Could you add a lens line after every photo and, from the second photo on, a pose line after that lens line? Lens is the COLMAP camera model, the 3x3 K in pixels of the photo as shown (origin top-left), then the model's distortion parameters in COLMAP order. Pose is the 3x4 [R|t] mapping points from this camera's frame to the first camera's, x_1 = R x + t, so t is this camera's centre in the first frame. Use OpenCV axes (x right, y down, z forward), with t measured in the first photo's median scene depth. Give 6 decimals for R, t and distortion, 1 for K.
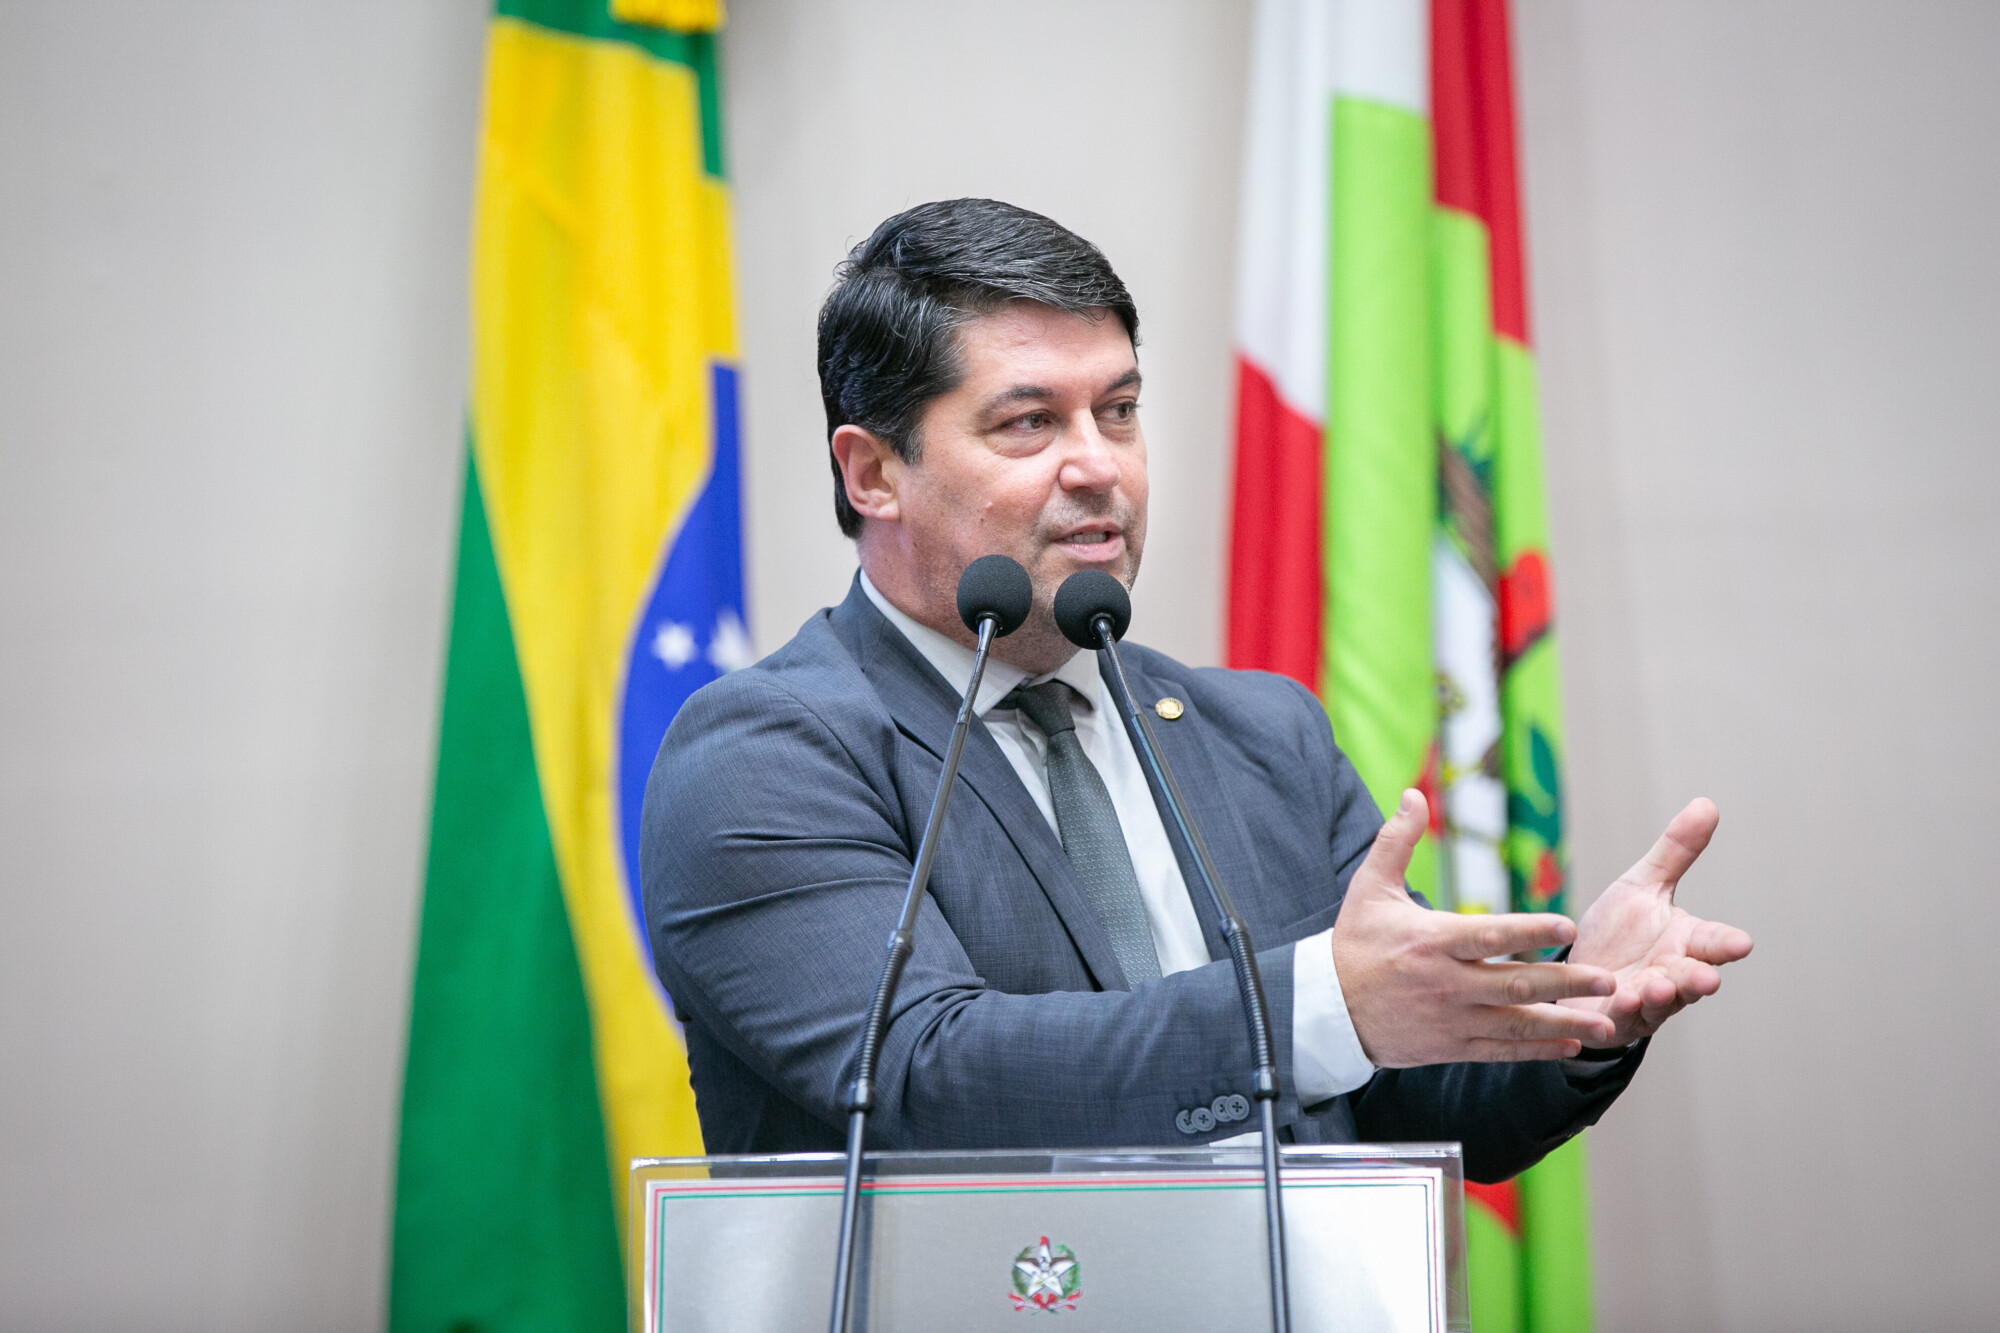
lens RADIAL K [[11503.9, 0, 996.8], [0, 11503.9, 656.5], [0, 0, 1]] dist [2.311735, 0.000000]
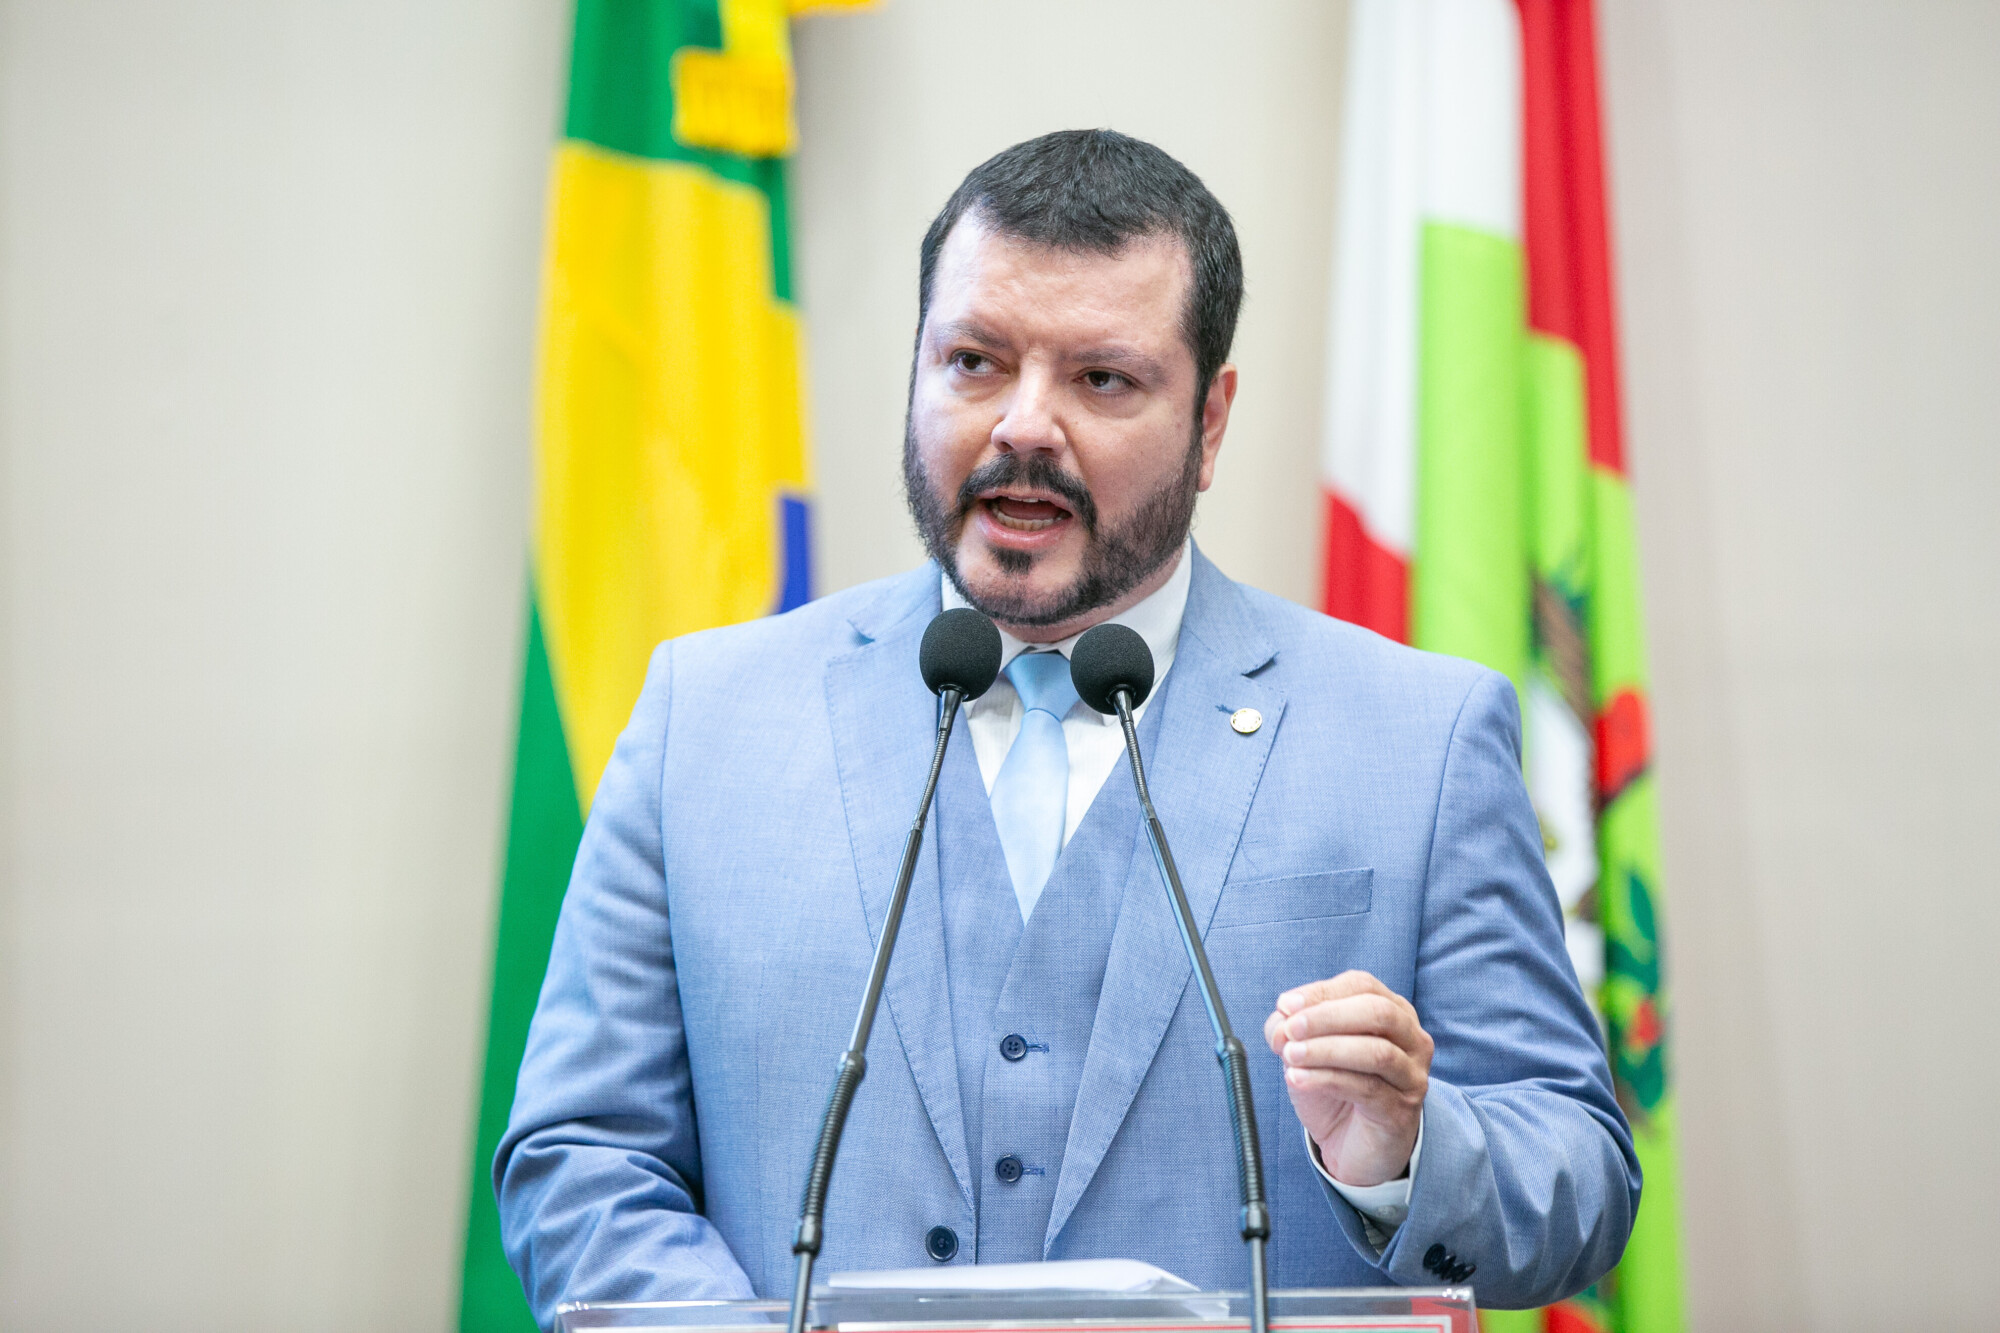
lens RADIAL K [[10057.4, 0, 976.5], [0, 10057.4, 663.7], [0, 0, 1]] dist [1.973044, 0.000000]
pose [[0.999608, -0.000943, -0.027989, 0.015470], [0.000323, 0.999755, -0.022118, 0.007586], [0.028003, 0.022101, 0.999364, 0.150989]]
